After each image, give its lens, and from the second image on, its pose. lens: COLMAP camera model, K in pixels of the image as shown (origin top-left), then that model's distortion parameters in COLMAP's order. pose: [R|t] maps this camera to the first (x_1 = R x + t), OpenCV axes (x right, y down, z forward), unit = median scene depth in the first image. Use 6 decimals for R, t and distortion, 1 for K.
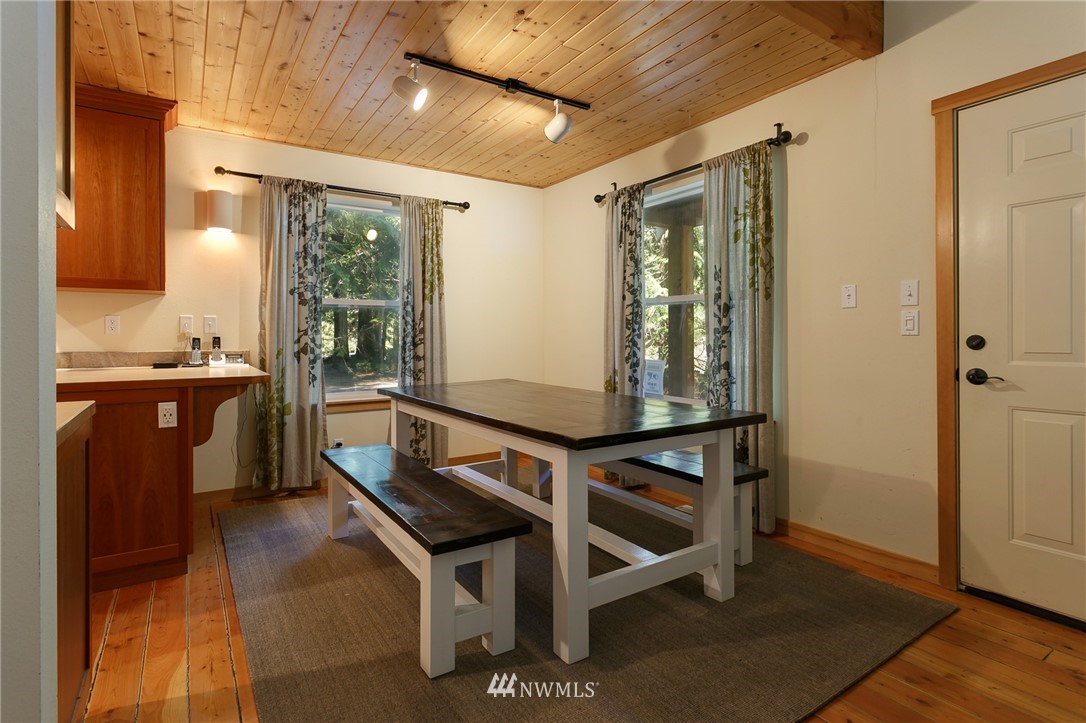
lens RADIAL K [[536.5, 0, 531.8], [0, 536.5, 335.6], [0, 0, 1]] dist [-0.011408, 0.000347]
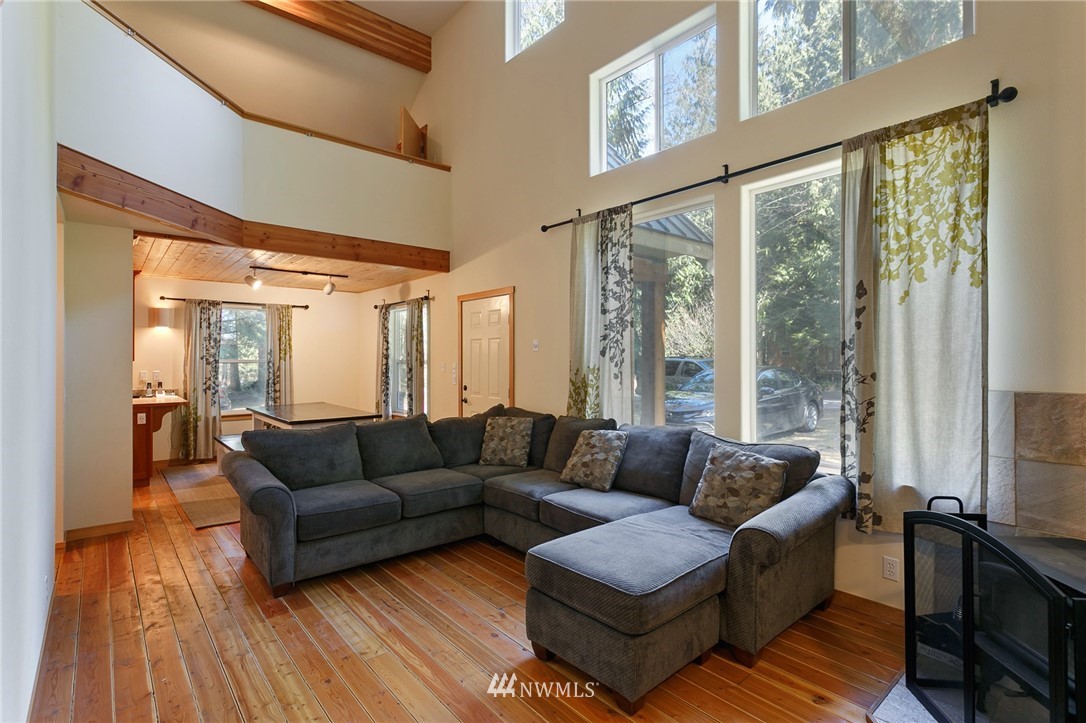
lens RADIAL K [[518.4, 0, 537.8], [0, 518.4, 356.7], [0, 0, 1]] dist [0.000494, 0.000406]
pose [[0.992066, 0.003213, 0.125674, 0.531874], [-0.002902, 0.999992, -0.002658, -0.086762], [-0.125682, 0.002273, 0.992068, -1.035124]]
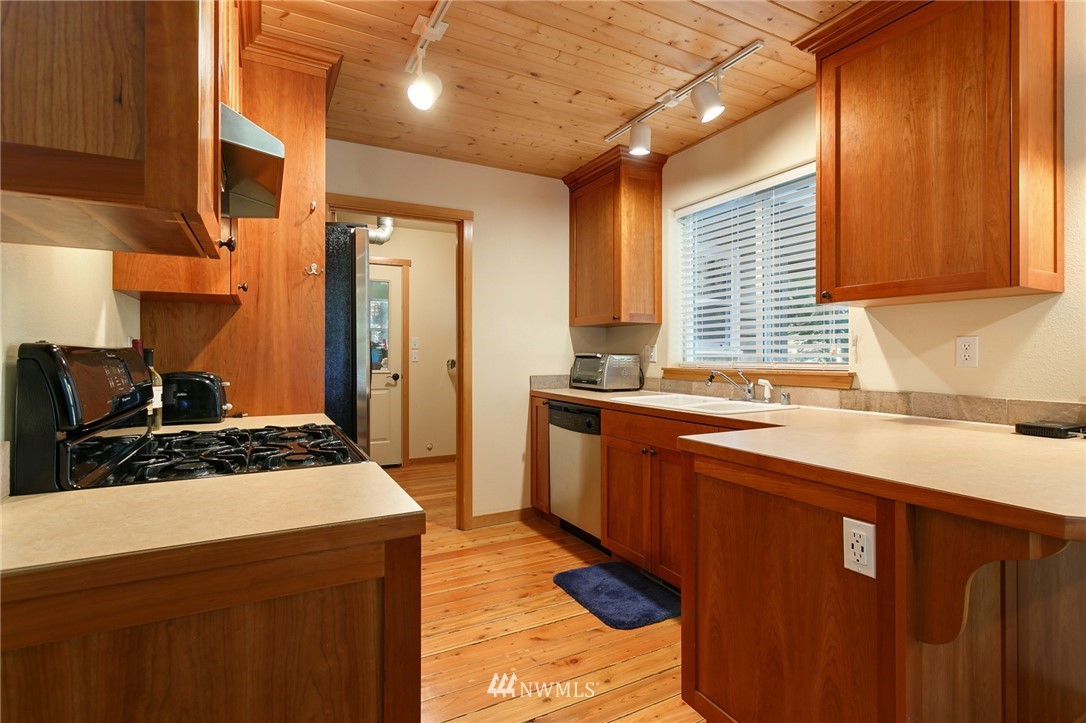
lens RADIAL K [[525.5, 0, 543.5], [0, 525.5, 351.6], [0, 0, 1]] dist [0.001181, 0.000156]
pose [[-0.088838, -0.001095, -0.996045, -0.124722], [0.001579, 0.999998, -0.001240, -0.018289], [0.996045, -0.001683, -0.088836, 0.509937]]
